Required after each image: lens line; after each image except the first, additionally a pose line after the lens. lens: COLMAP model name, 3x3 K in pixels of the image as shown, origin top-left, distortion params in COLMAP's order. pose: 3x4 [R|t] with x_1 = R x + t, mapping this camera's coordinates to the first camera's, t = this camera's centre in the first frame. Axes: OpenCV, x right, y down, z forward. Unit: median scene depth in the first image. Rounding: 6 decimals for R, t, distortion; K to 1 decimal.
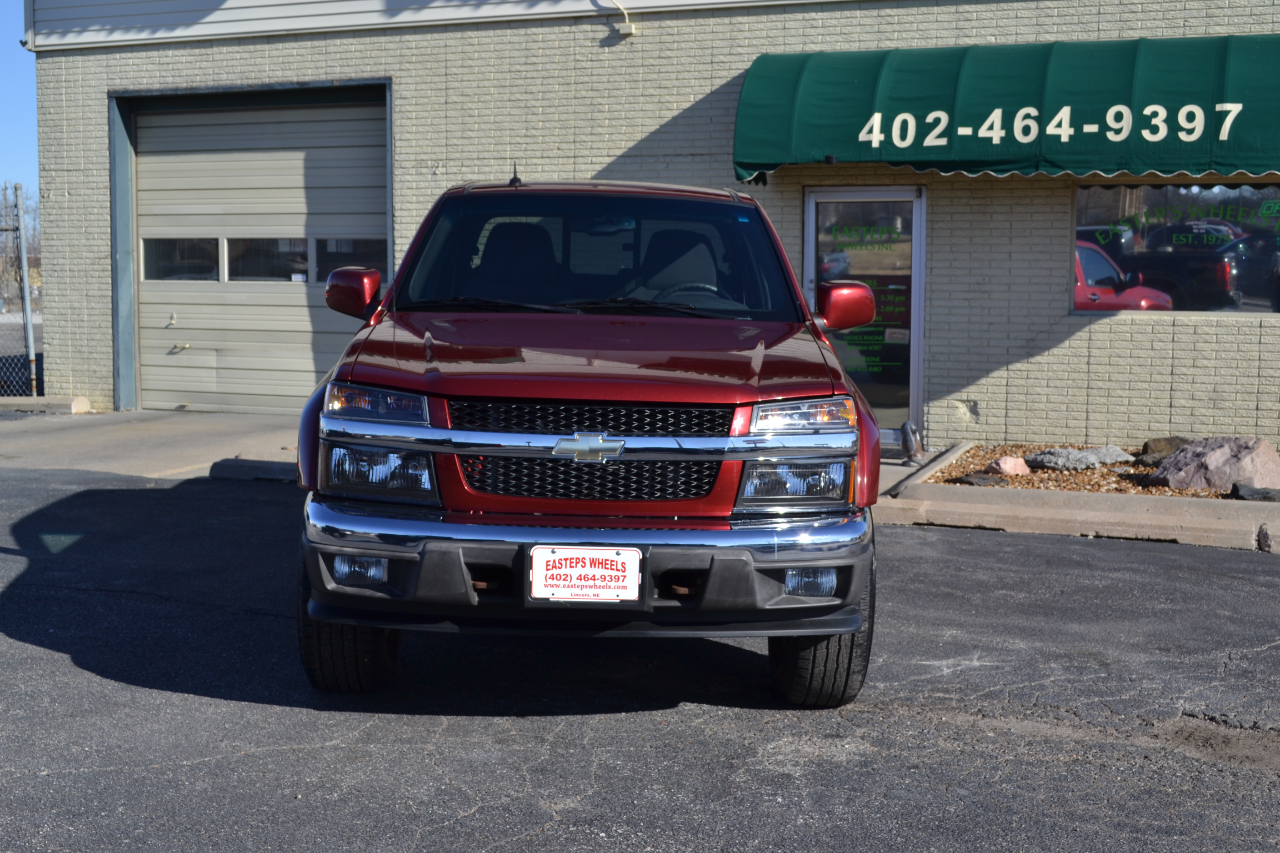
lens RADIAL K [[1610.7, 0, 640.0], [0, 1610.7, 426.5], [0, 0, 1]] dist [-0.039339, -0.010384]
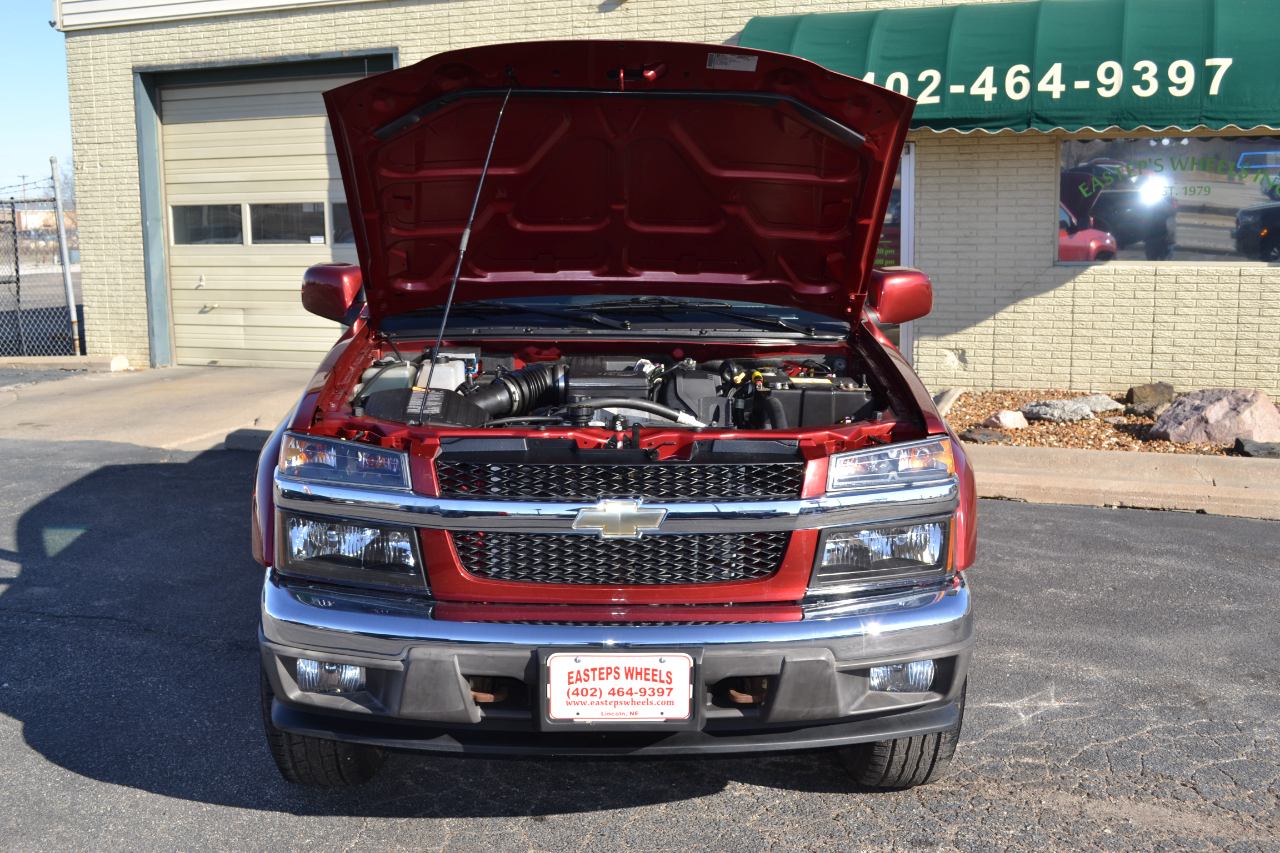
lens RADIAL K [[1350.0, 0, 640.0], [0, 1350.0, 426.5], [0, 0, 1]] dist [-0.057519, -0.001633]
pose [[0.999757, -0.020996, 0.006678, -0.009726], [0.020543, 0.997867, 0.061962, -0.027000], [-0.007965, -0.061809, 0.998056, 0.138223]]
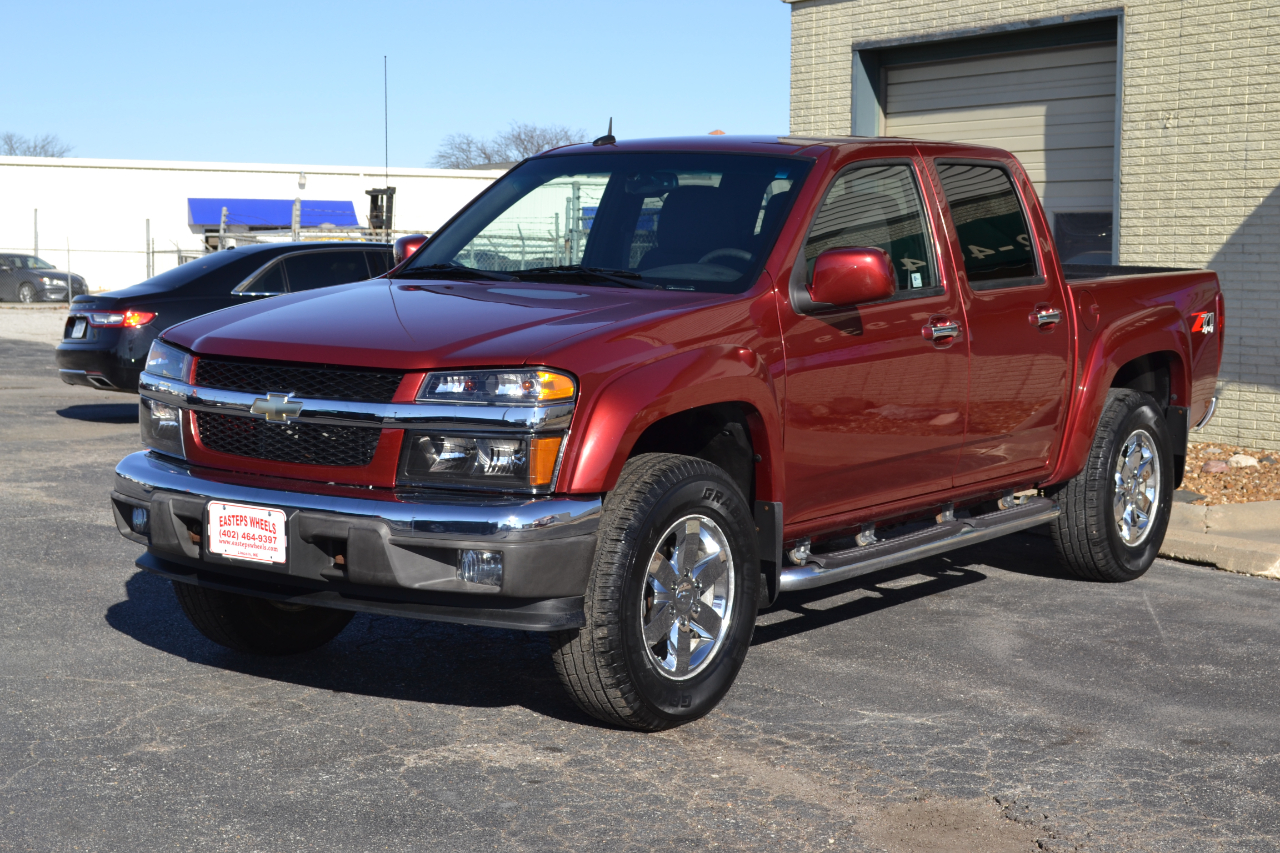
lens RADIAL K [[2126.6, 0, 640.0], [0, 2126.6, 426.5], [0, 0, 1]] dist [-0.012801, -0.005745]
pose [[0.805662, 0.045577, -0.590619, 0.353500], [-0.057696, 0.998333, -0.001664, 0.005211], [0.589559, 0.035417, 0.806948, 0.028274]]
